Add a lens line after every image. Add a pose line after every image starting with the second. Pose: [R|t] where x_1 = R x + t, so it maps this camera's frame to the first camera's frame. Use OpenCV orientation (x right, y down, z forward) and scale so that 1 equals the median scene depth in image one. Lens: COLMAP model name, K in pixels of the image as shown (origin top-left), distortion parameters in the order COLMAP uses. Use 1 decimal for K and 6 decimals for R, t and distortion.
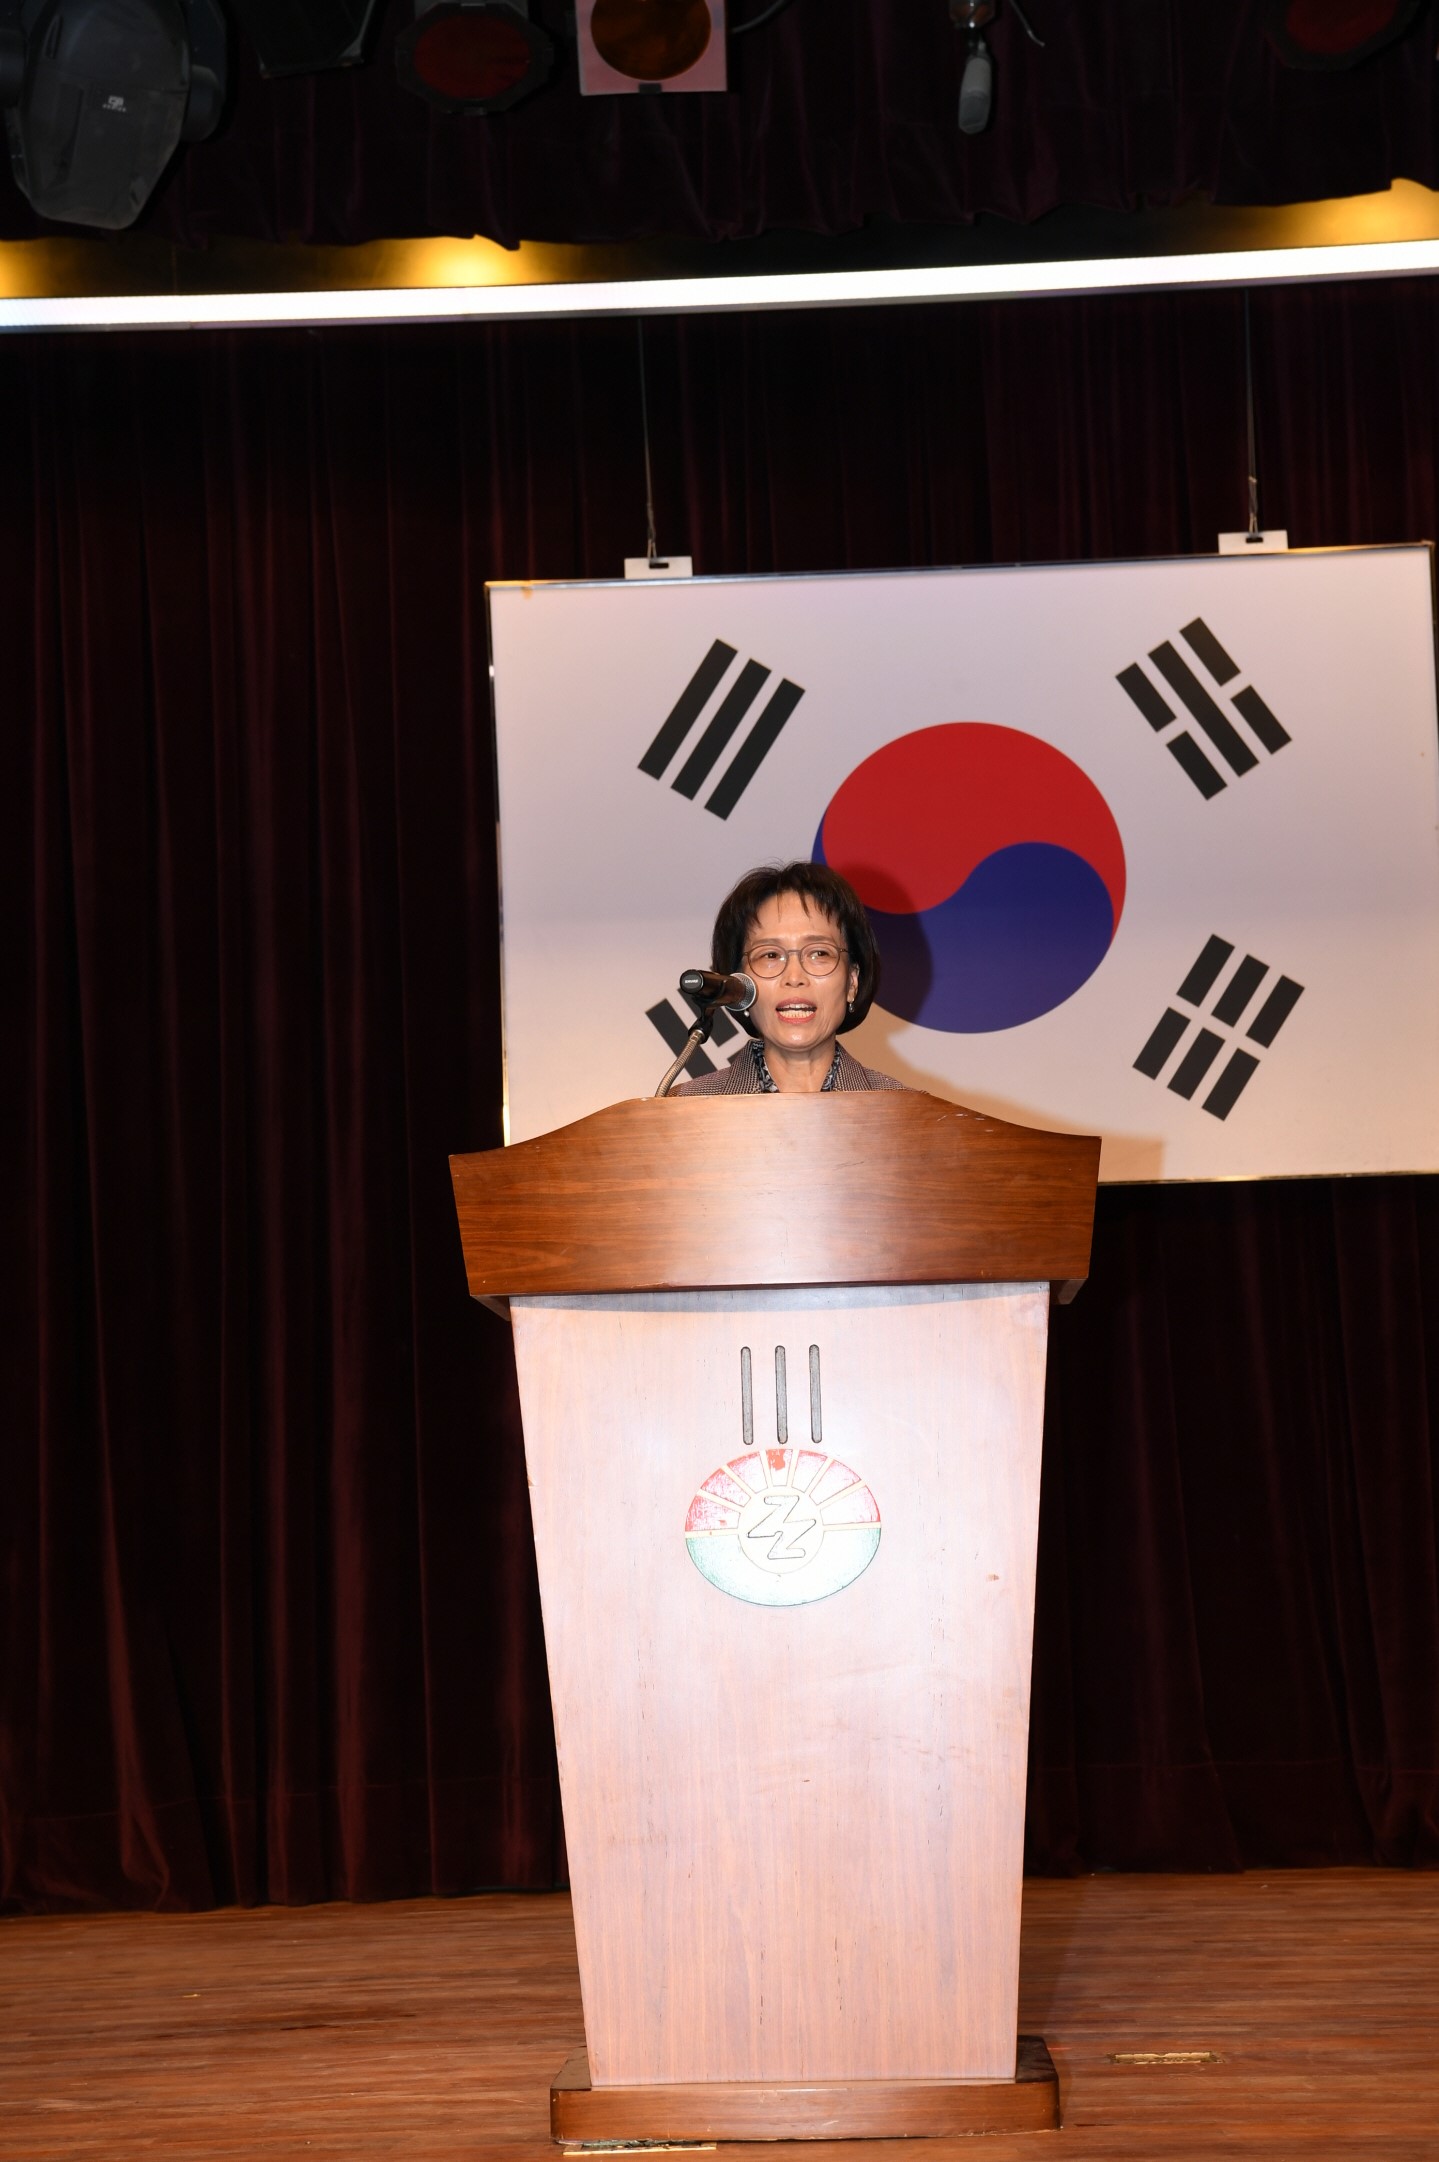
lens RADIAL K [[4097.5, 0, 711.9], [0, 4097.5, 1080.6], [0, 0, 1]] dist [0.336332, 0.000000]
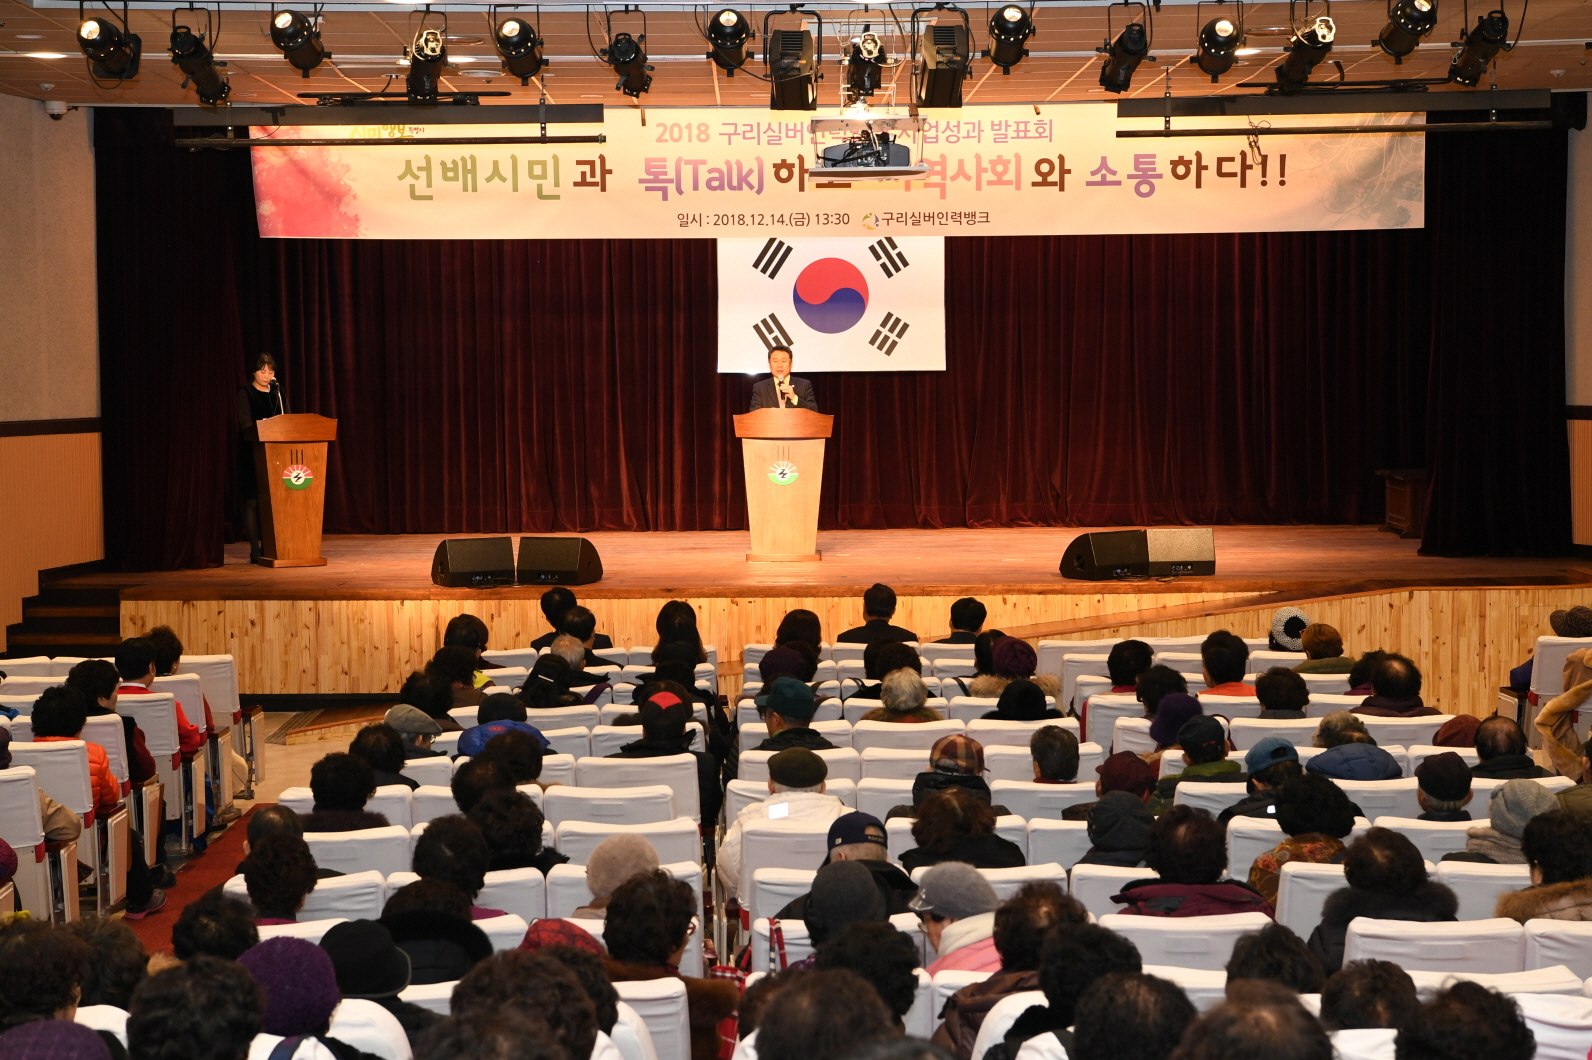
lens RADIAL K [[3017.2, 0, 800.7], [0, 3017.2, 519.7], [0, 0, 1]] dist [0.336332, 0.000000]
pose [[0.999234, 0.026980, 0.028362, -0.049049], [-0.031599, 0.983593, 0.177614, -0.370985], [-0.023104, -0.178374, 0.983691, -2.060458]]
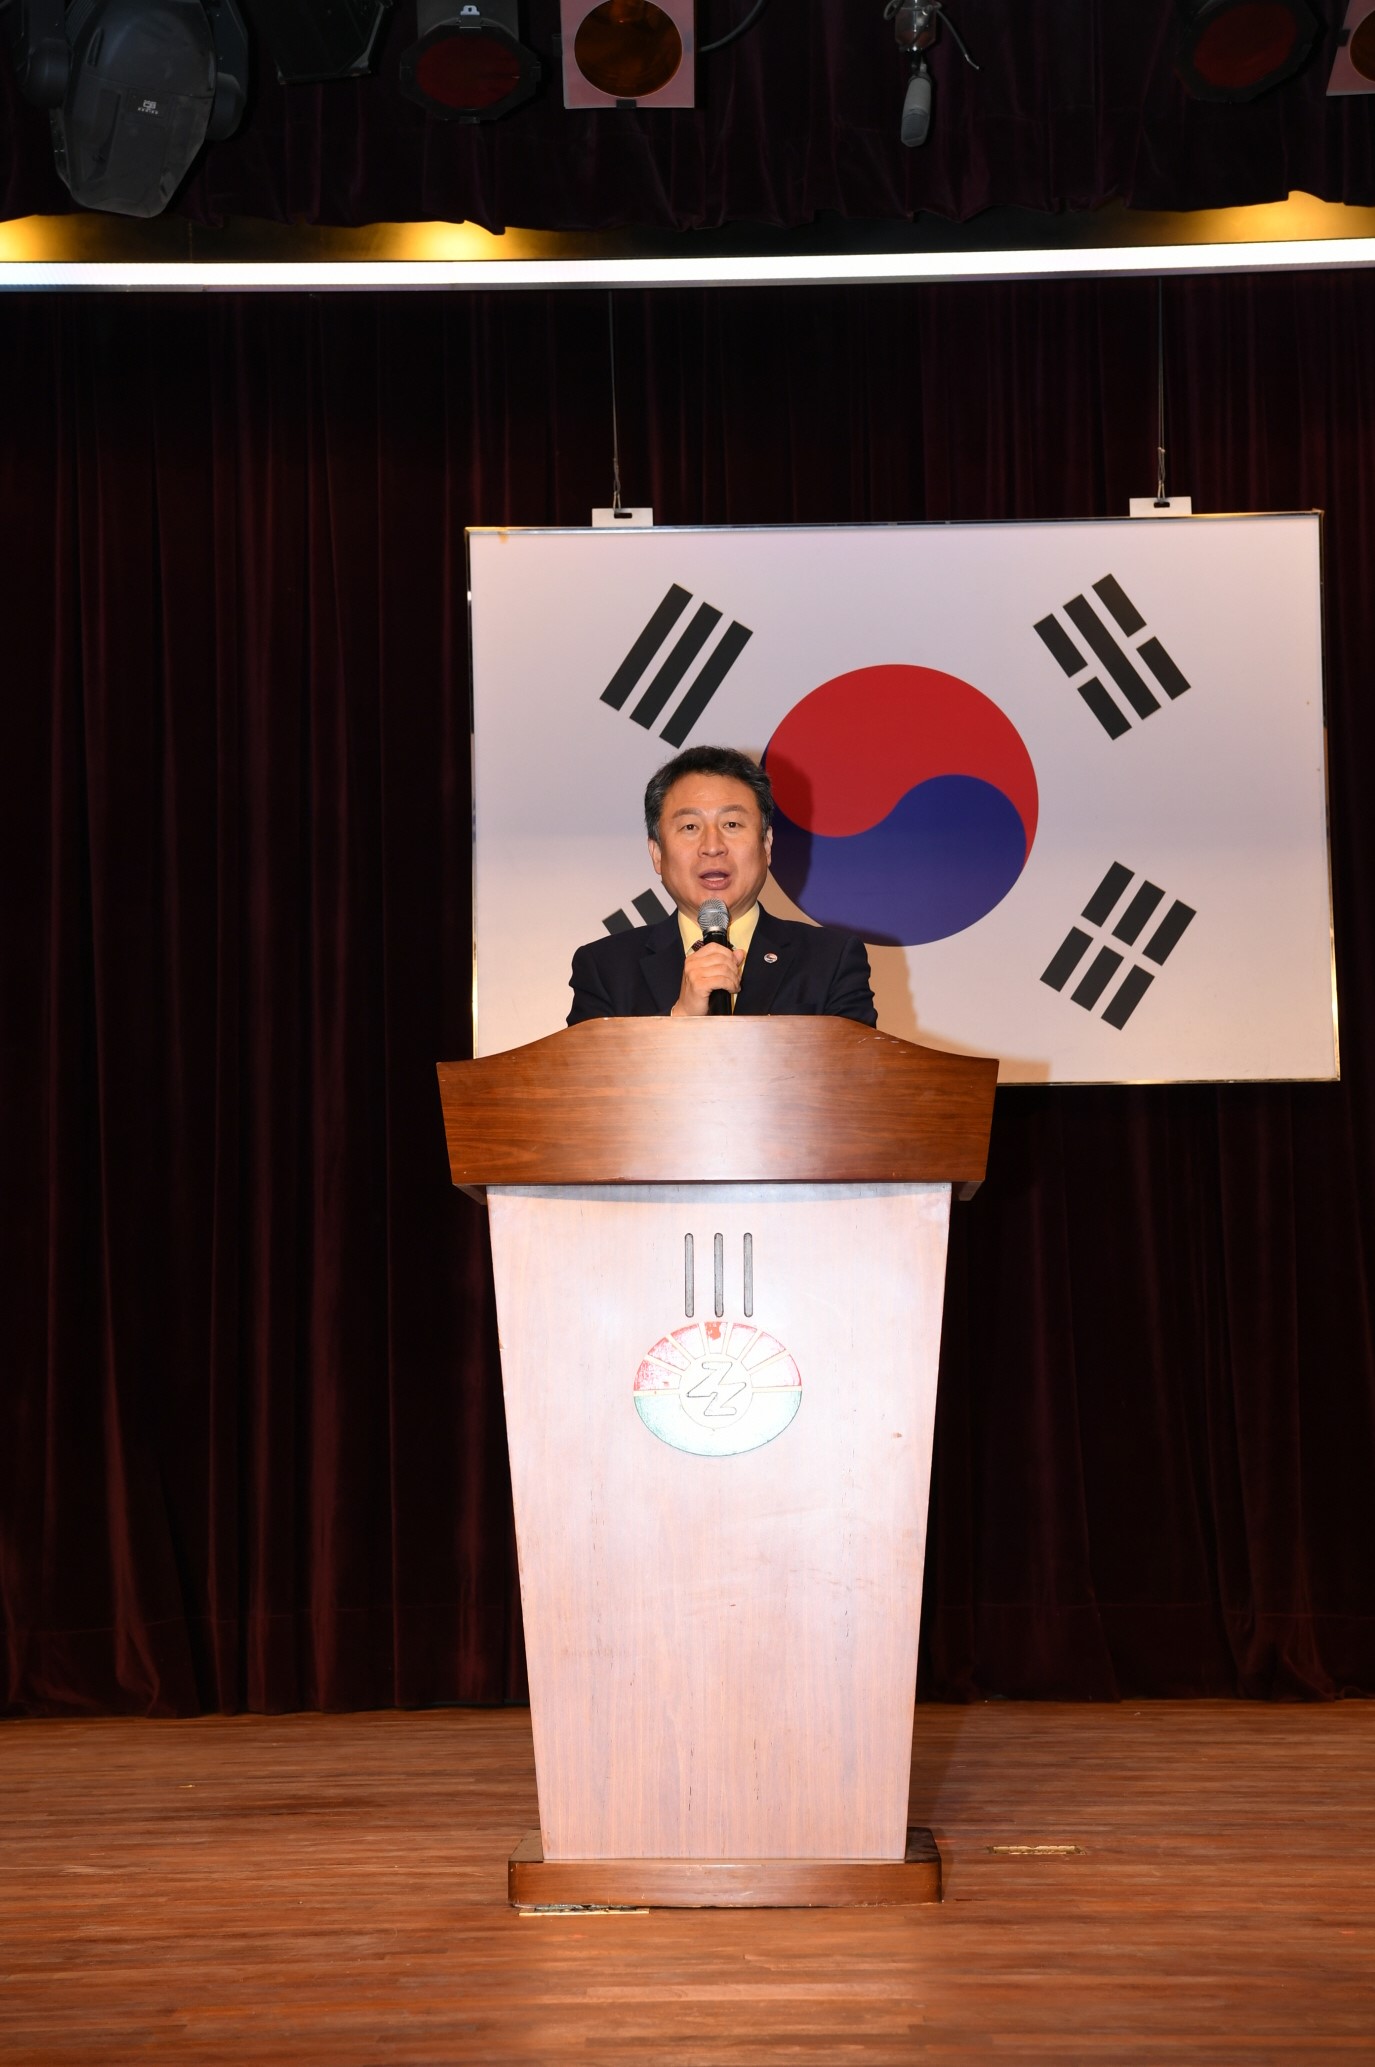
lens RADIAL K [[3917.5, 0, 673.9], [0, 3917.5, 1030.4], [0, 0, 1]] dist [0.336332, 0.000000]
pose [[0.999754, 0.021603, 0.005042, -0.001588], [-0.021693, 0.999589, 0.018716, -0.007354], [-0.004635, -0.018821, 0.999812, -0.060262]]
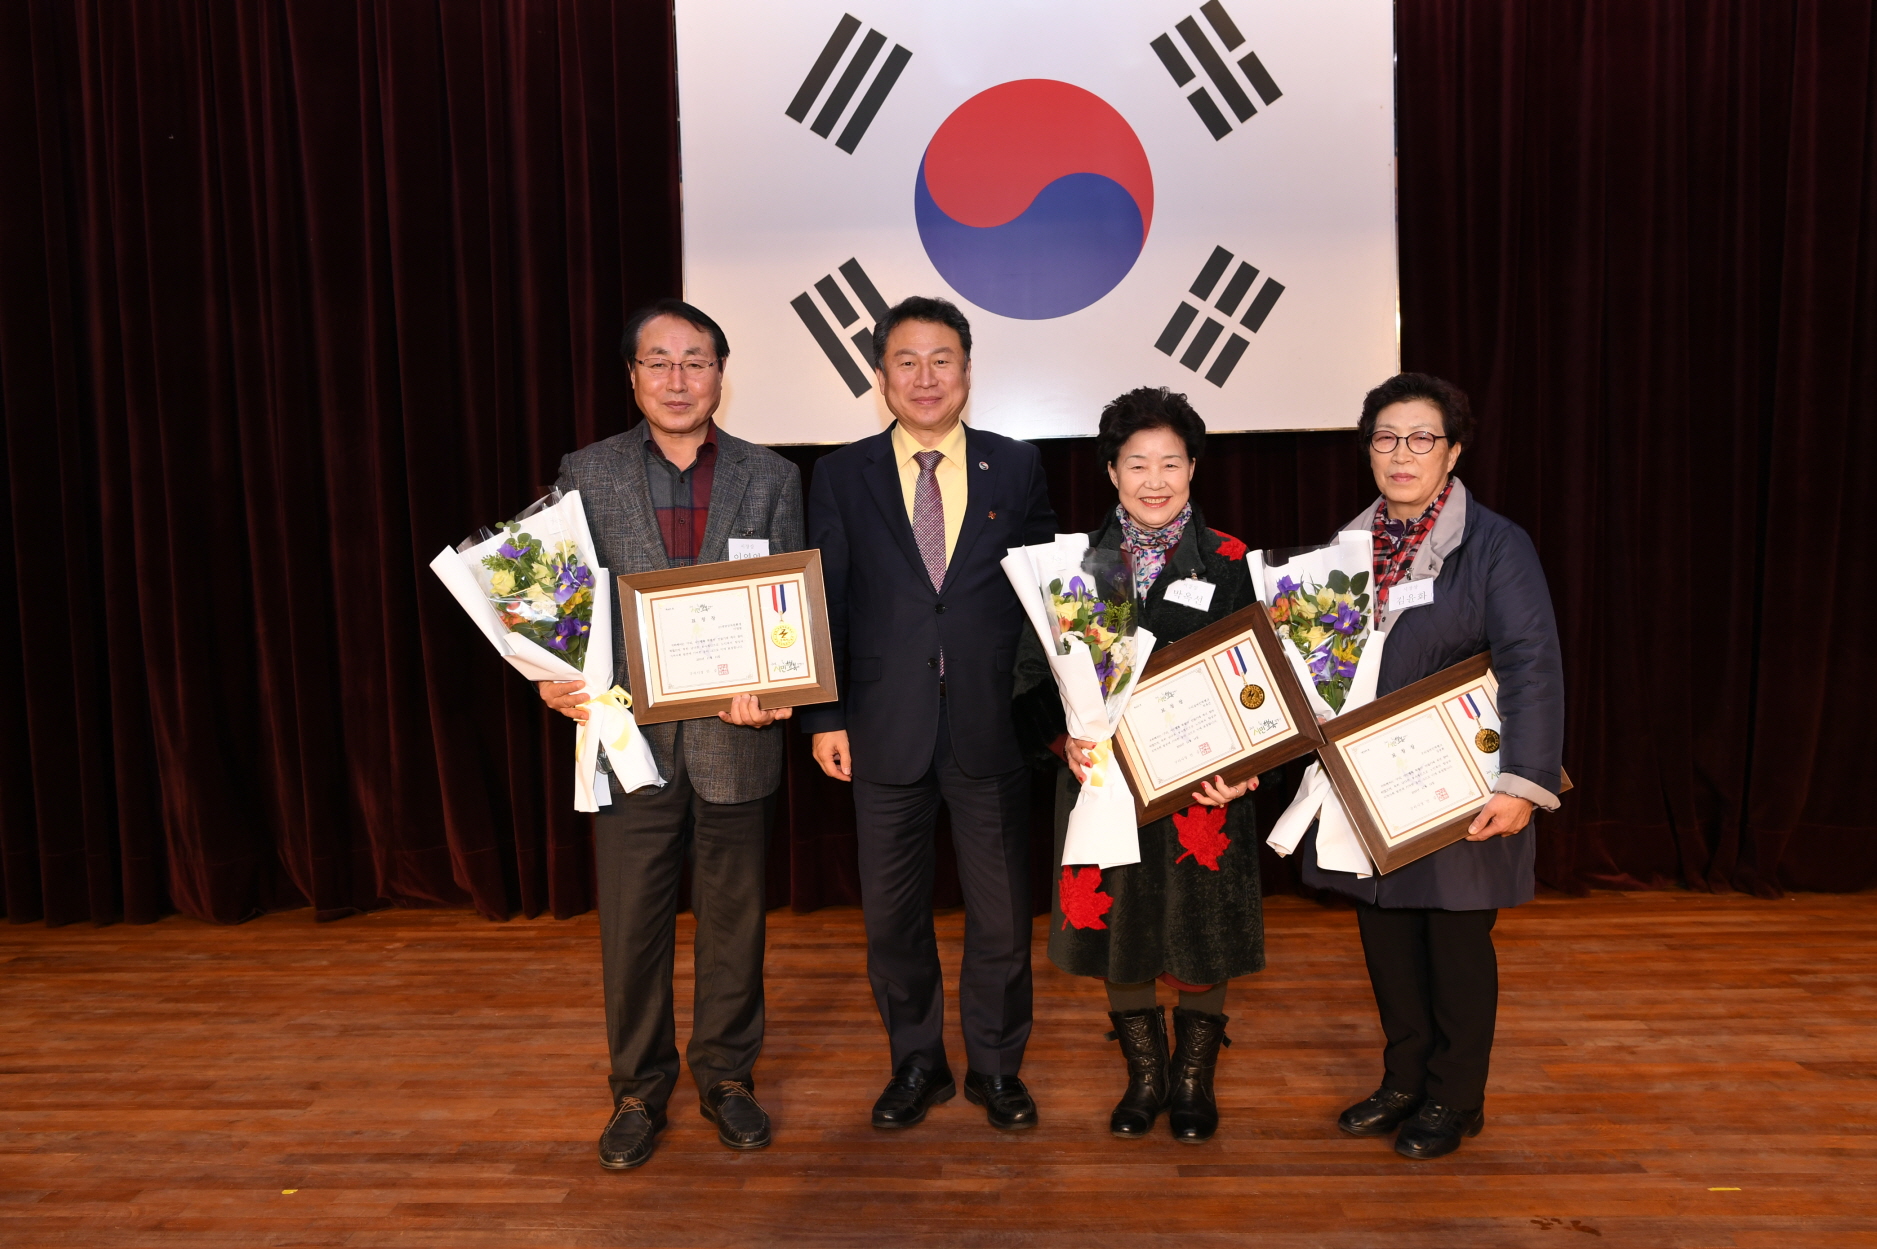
lens RADIAL K [[1686.9, 0, 911.4], [0, 1686.9, 626.6], [0, 0, 1]] dist [-0.049801, 0.011054]
pose [[0.998483, 0.015473, -0.052843, 0.053989], [-0.004381, 0.978985, 0.203886, -0.025267], [0.054887, -0.203345, 0.977567, 0.444626]]
